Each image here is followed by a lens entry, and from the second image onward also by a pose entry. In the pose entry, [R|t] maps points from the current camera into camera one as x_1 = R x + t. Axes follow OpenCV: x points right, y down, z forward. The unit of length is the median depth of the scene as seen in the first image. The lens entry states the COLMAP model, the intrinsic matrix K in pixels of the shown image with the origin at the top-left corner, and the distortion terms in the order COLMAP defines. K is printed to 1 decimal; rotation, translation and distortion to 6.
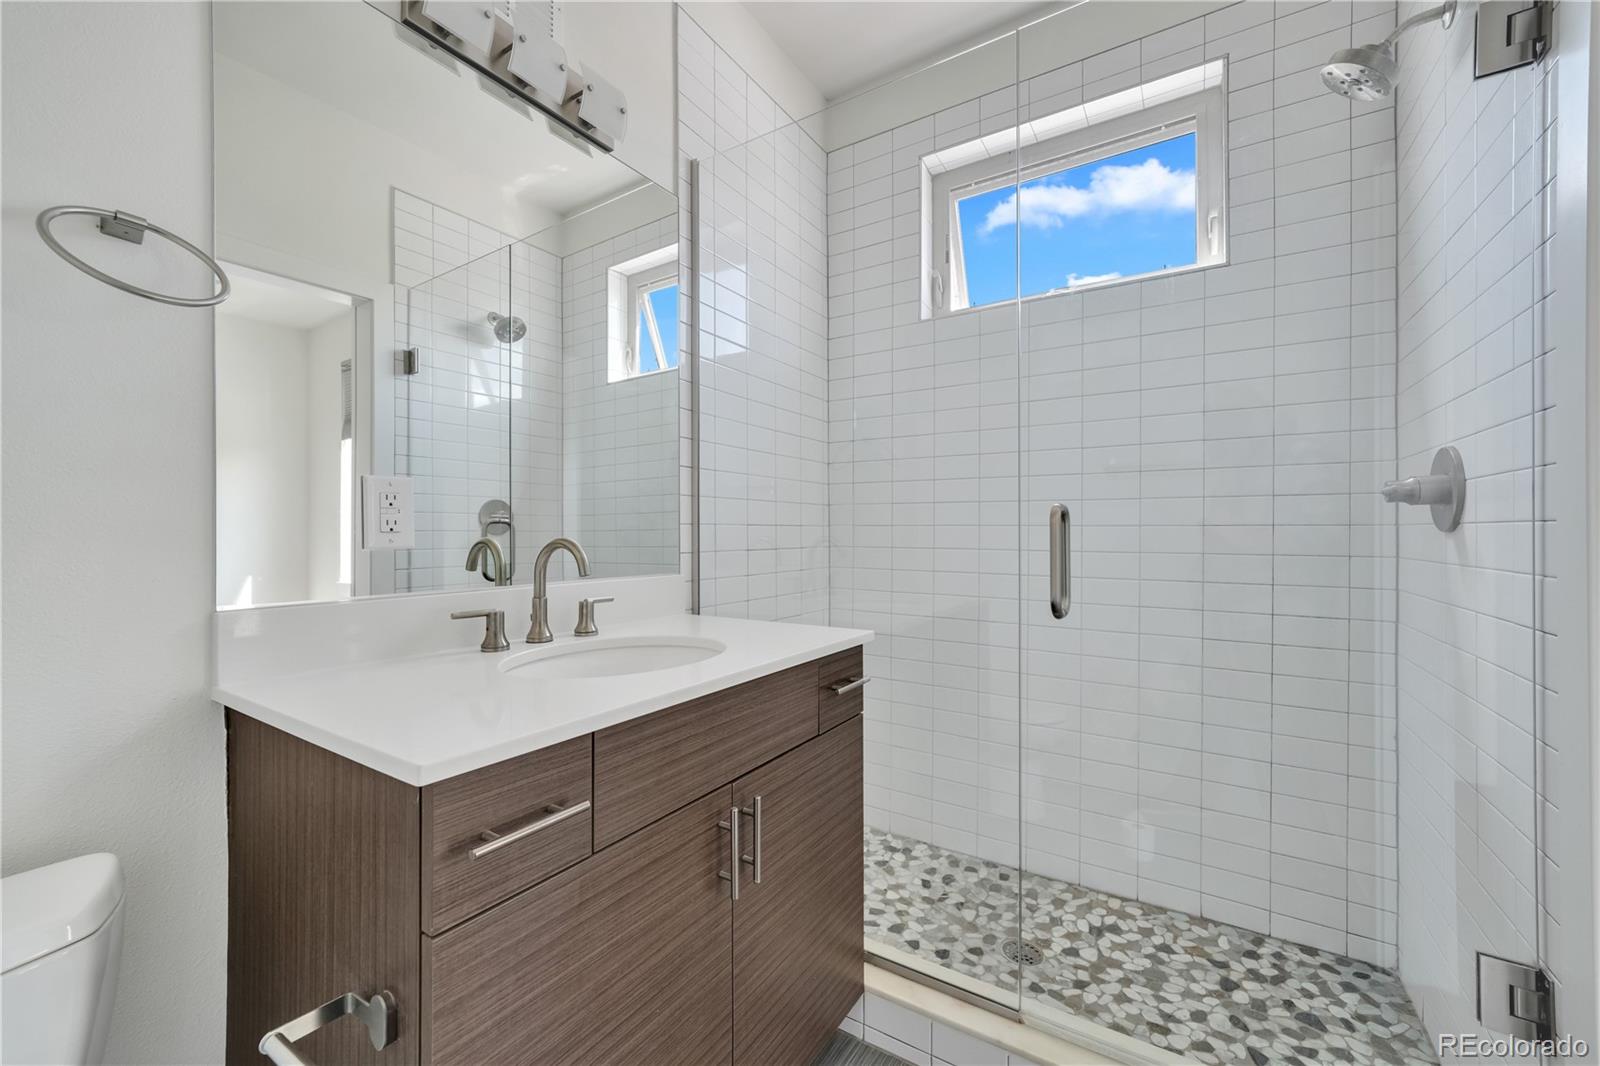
lens RADIAL K [[616.1, 0, 799.0], [0, 616.1, 536.1], [0, 0, 1]] dist [-0.000695, -0.000066]
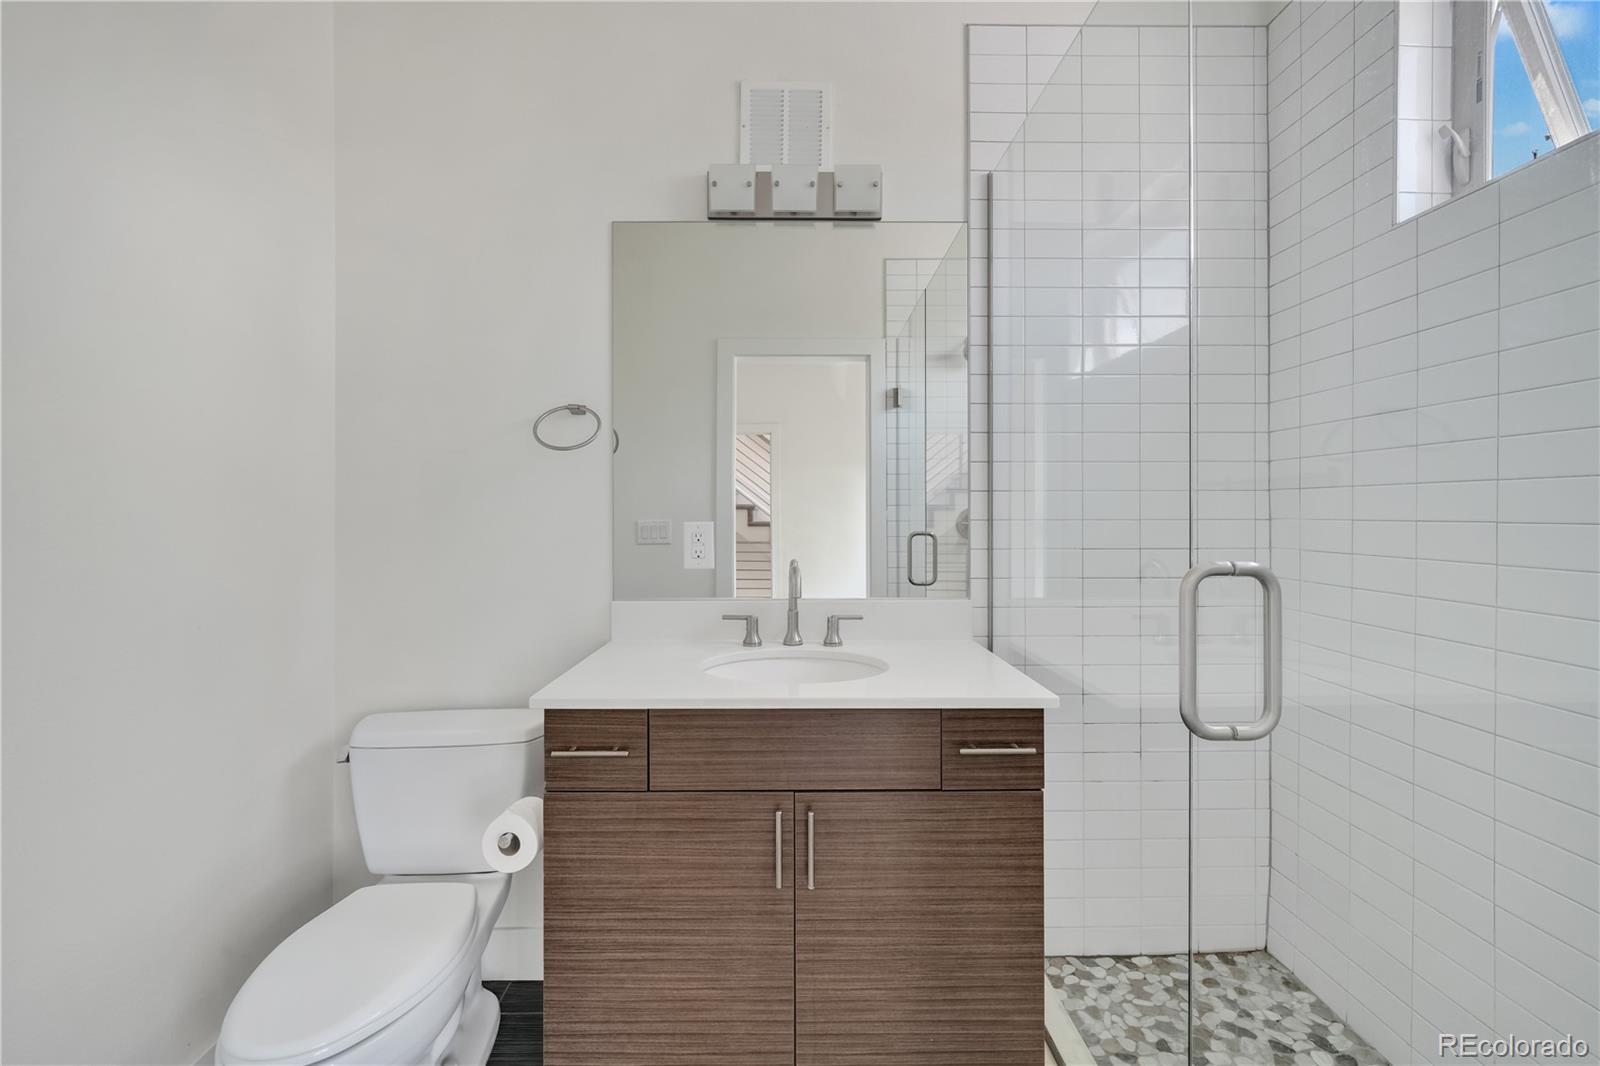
lens RADIAL K [[650.8, 0, 797.8], [0, 650.8, 526.1], [0, 0, 1]] dist [0.000501, 0.000397]
pose [[0.566970, 0.011766, -0.823655, 0.729533], [-0.007325, 0.999930, 0.009242, -0.091597], [0.823706, 0.000793, 0.567016, 0.248894]]
